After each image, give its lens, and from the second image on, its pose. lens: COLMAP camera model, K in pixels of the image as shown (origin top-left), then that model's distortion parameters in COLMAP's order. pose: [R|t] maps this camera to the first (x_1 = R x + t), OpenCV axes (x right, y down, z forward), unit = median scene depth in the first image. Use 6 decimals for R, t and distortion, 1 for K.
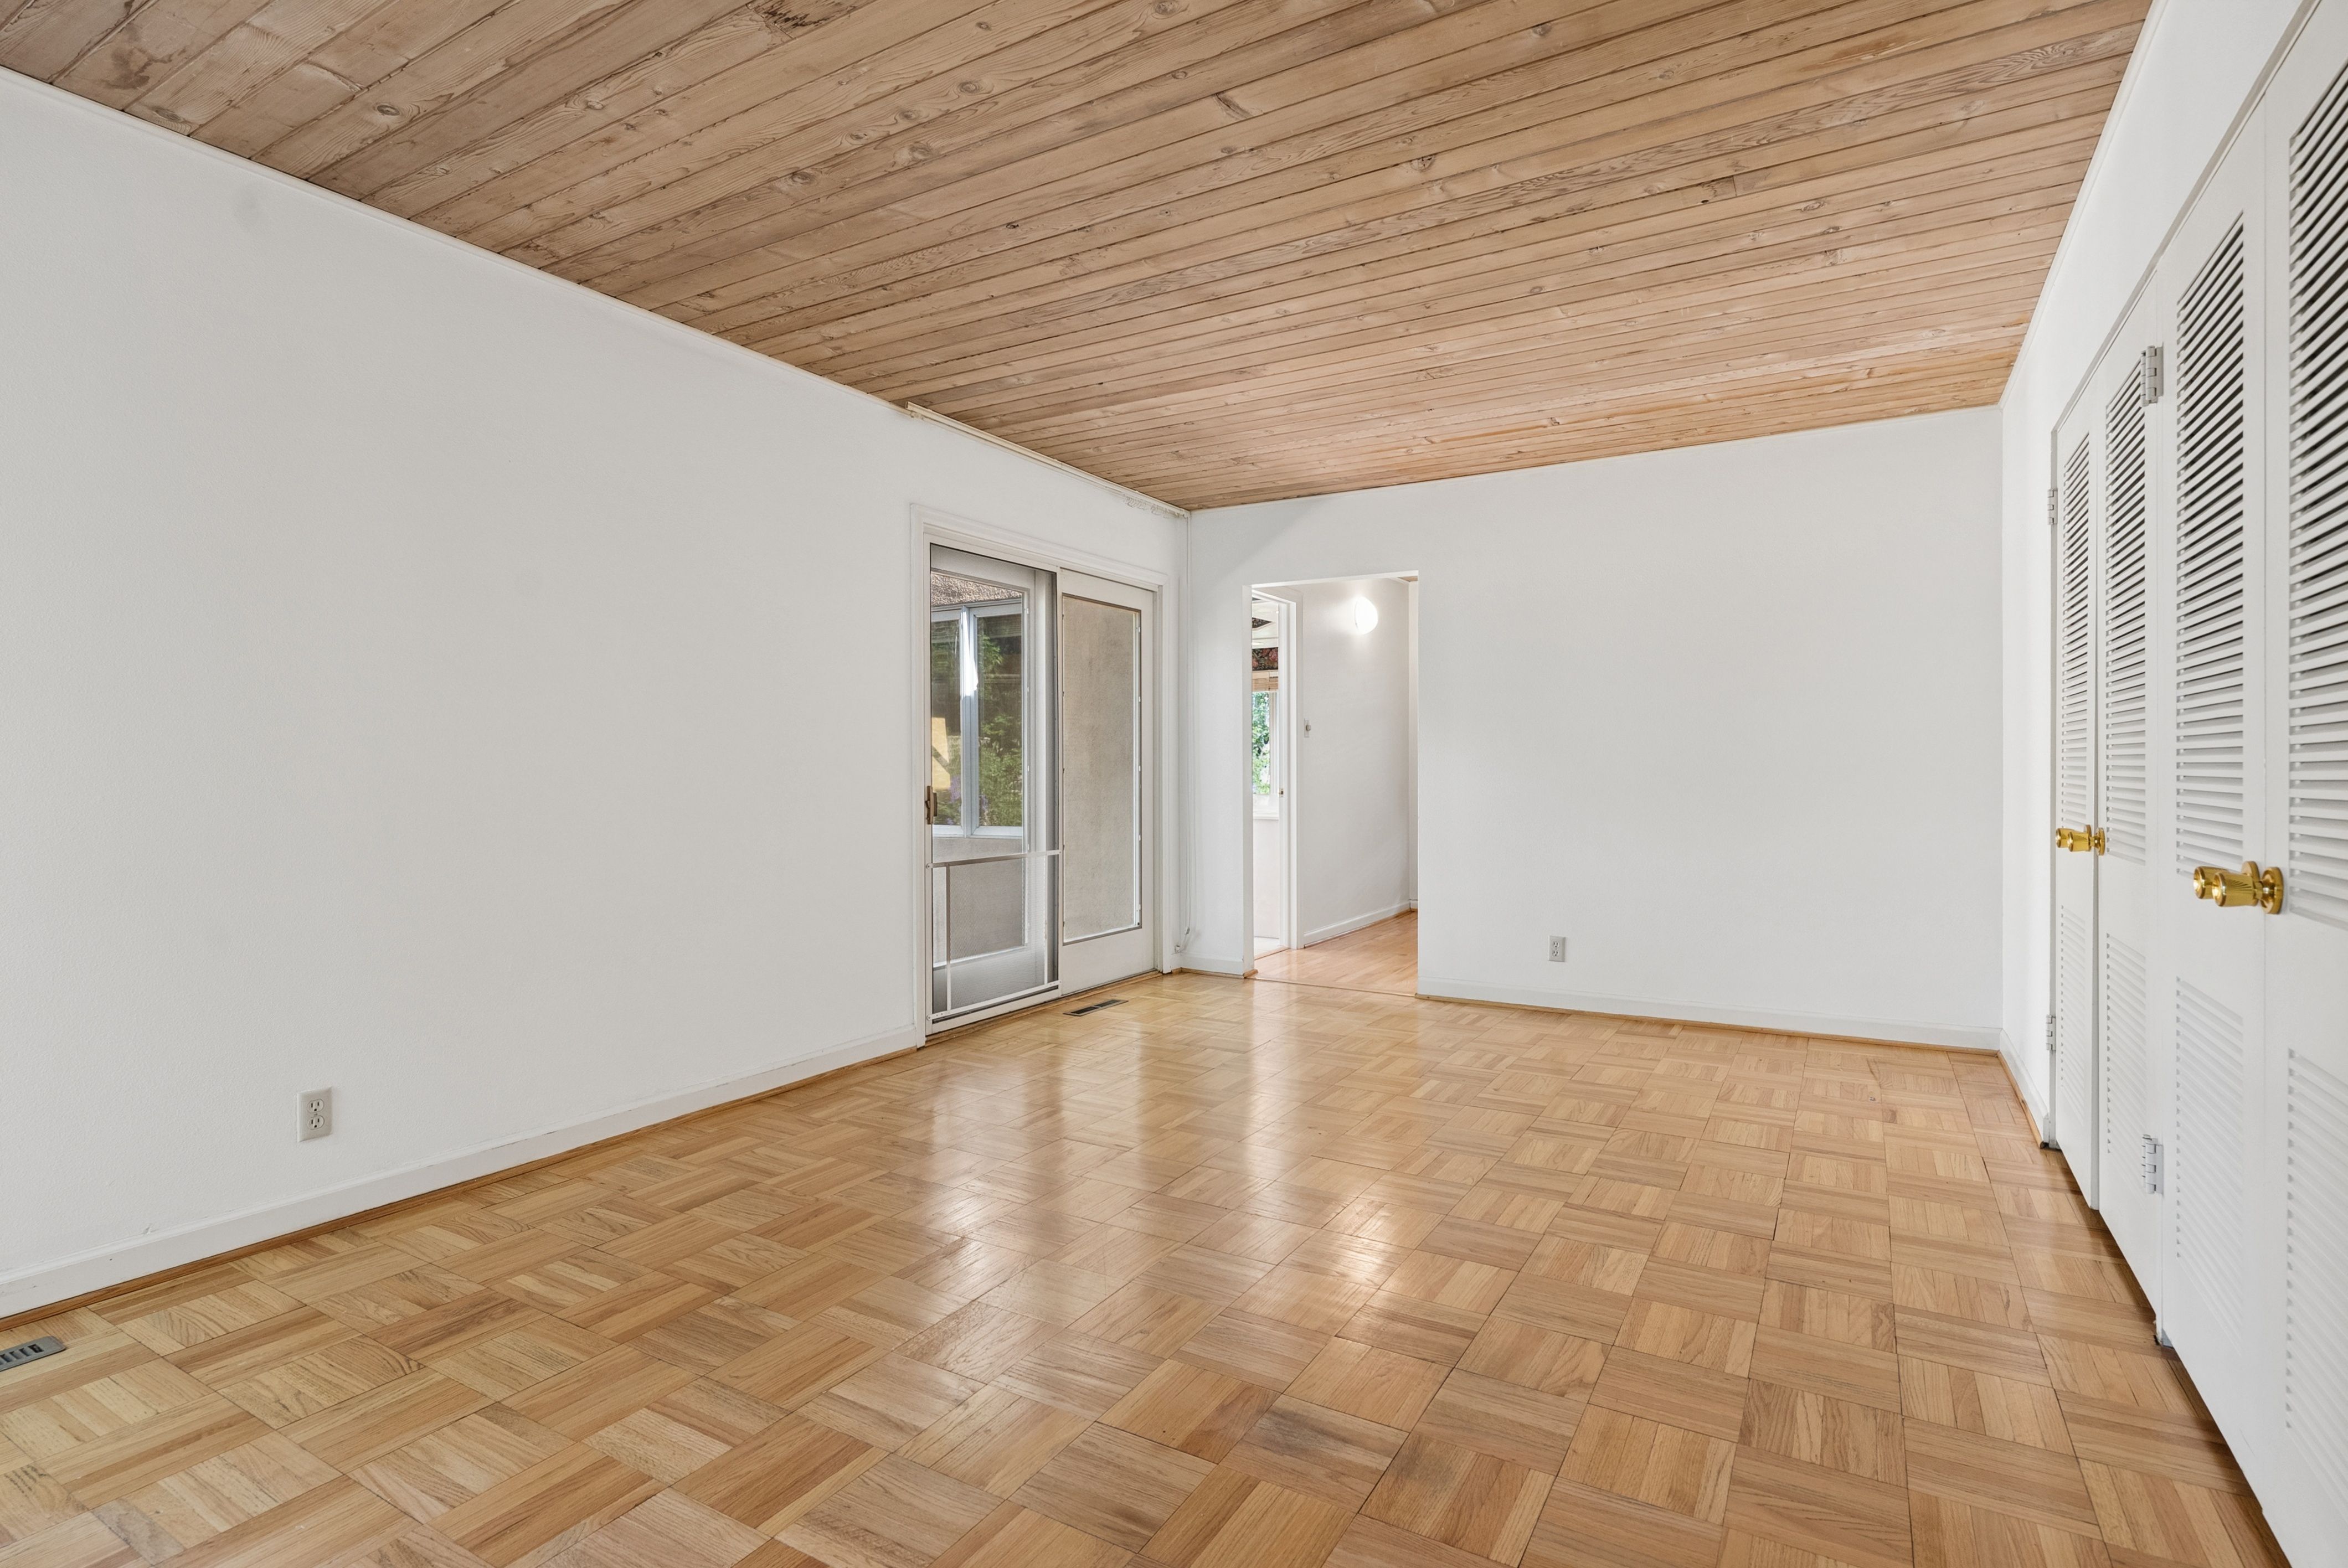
lens RADIAL K [[1115.2, 0, 1188.8], [0, 1115.2, 780.0], [0, 0, 1]] dist [-0.000409, -0.001116]
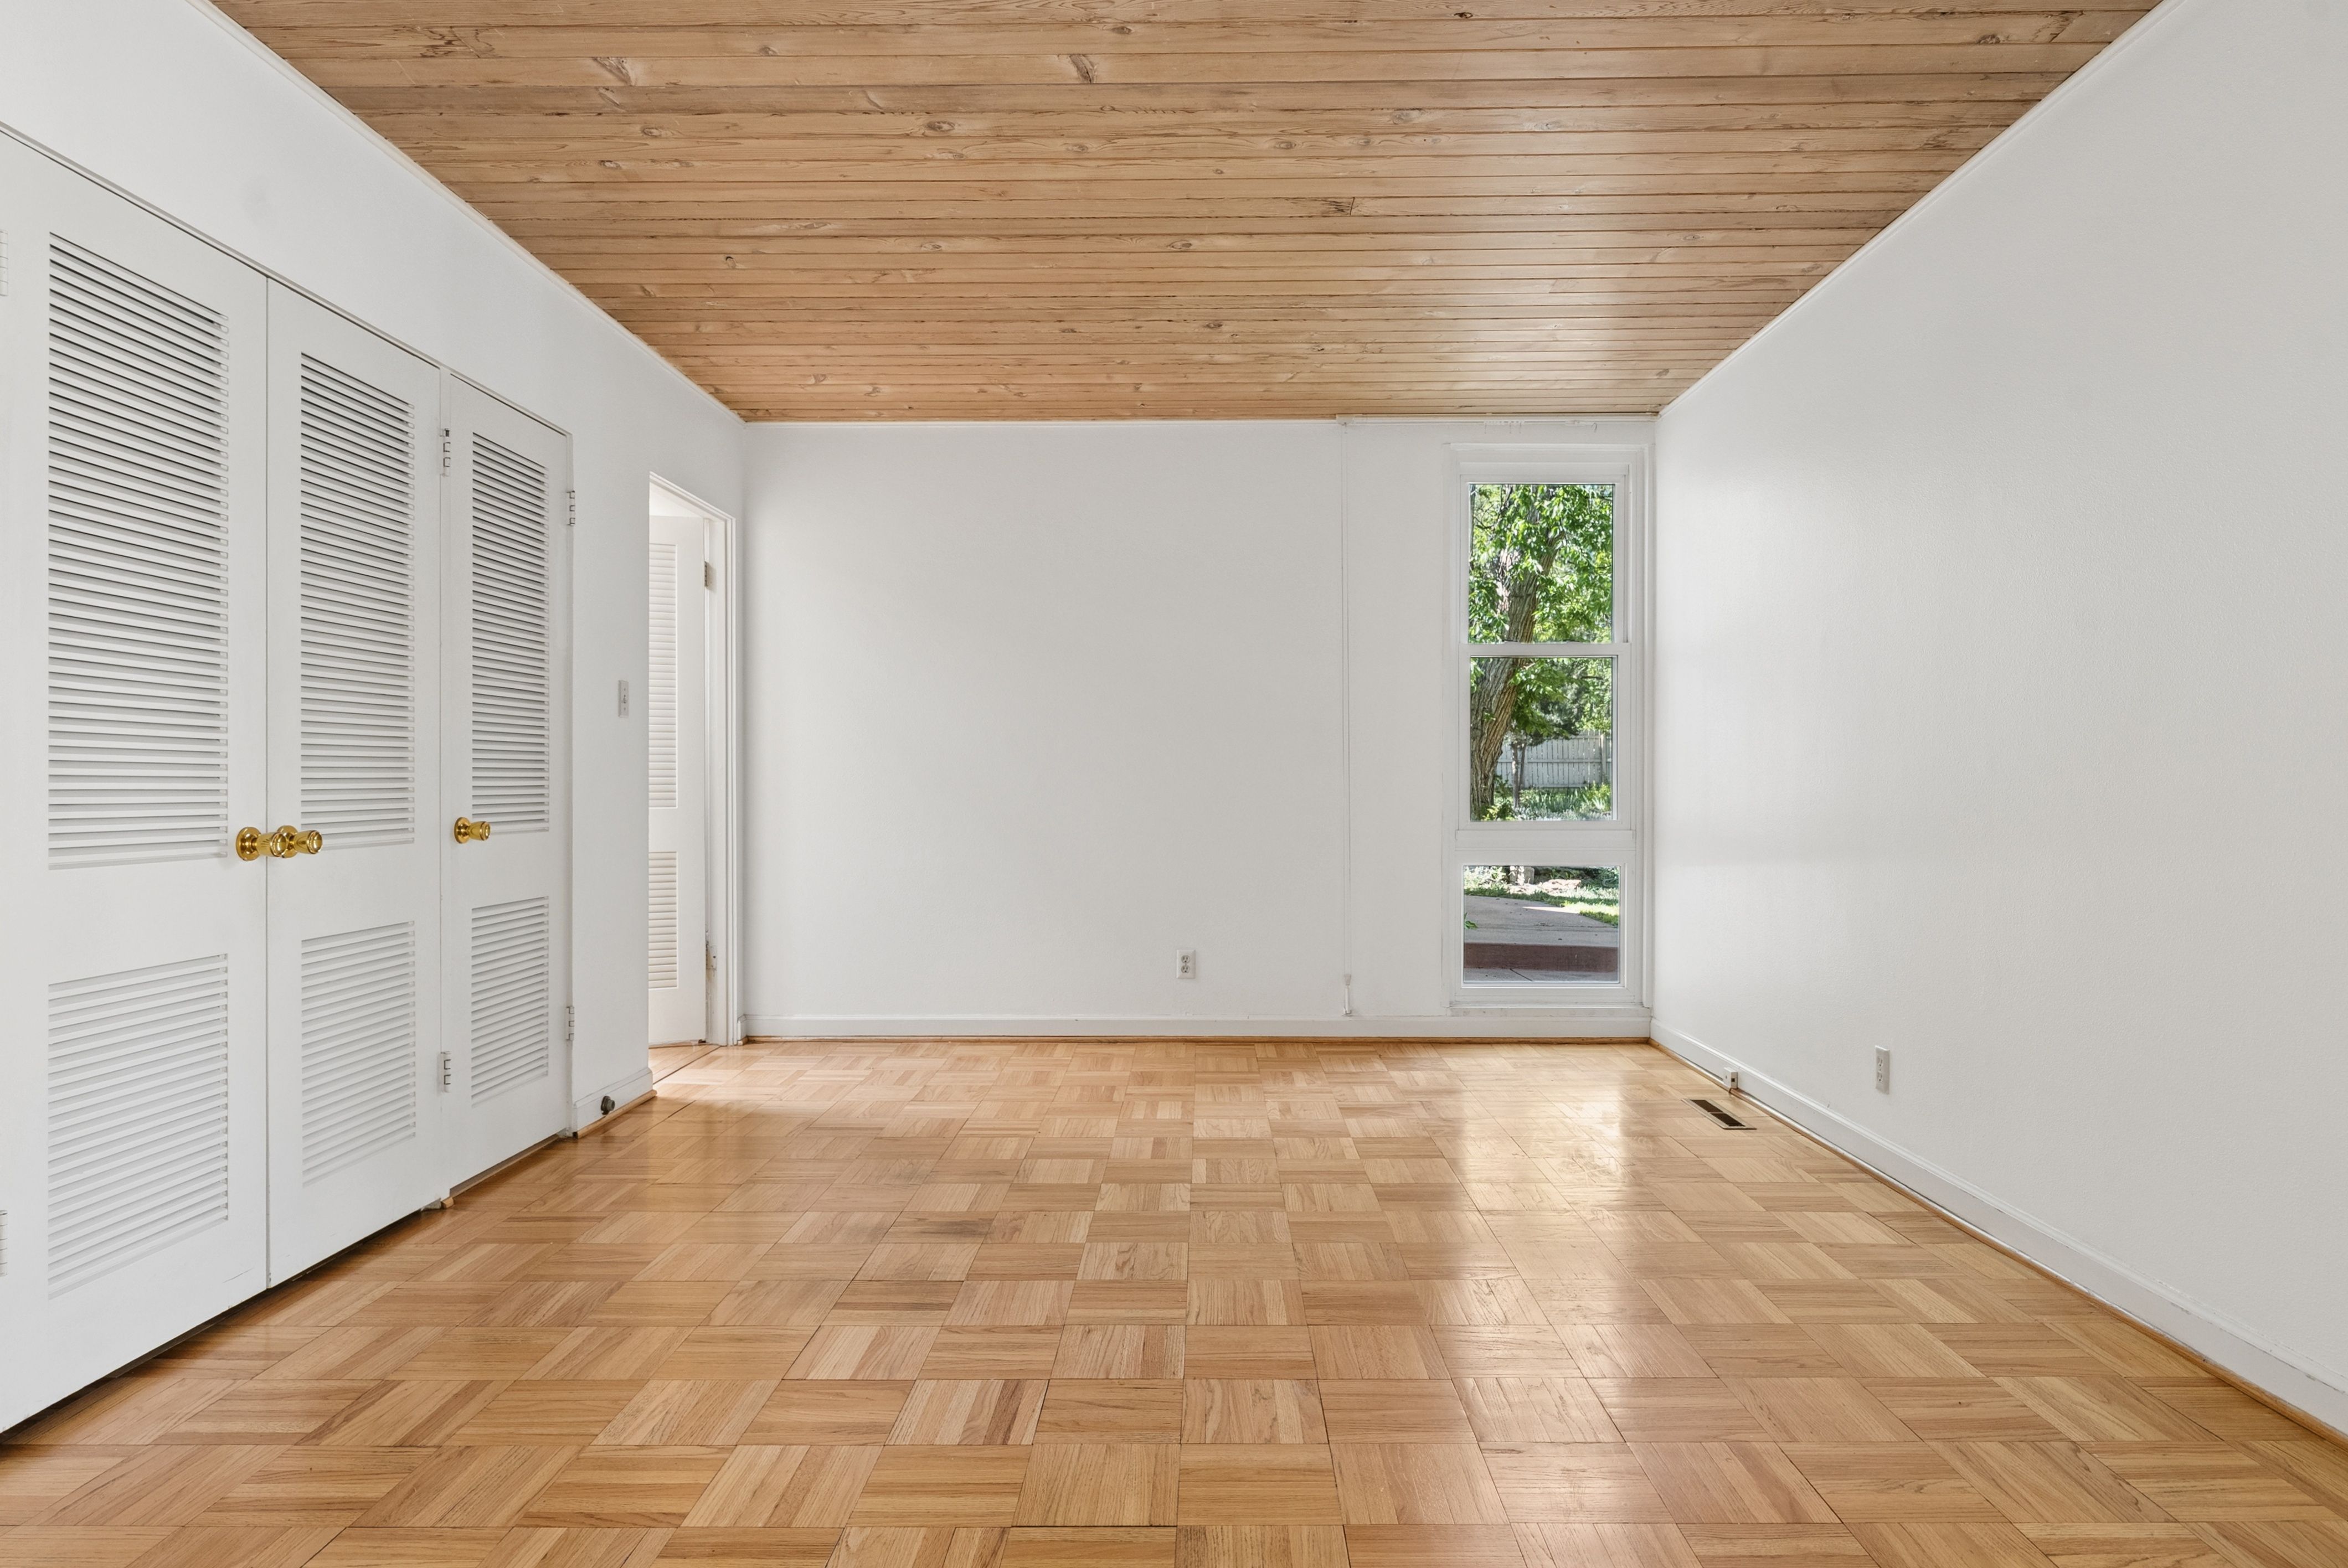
lens RADIAL K [[1359.4, 0, 1183.2], [0, 1359.4, 783.7], [0, 0, 1]] dist [0.001932, 0.000486]
pose [[-0.868551, 0.003321, -0.495589, 0.511710], [0.001204, 0.999989, 0.004591, 0.007934], [0.495598, 0.003390, -0.868545, 1.926088]]
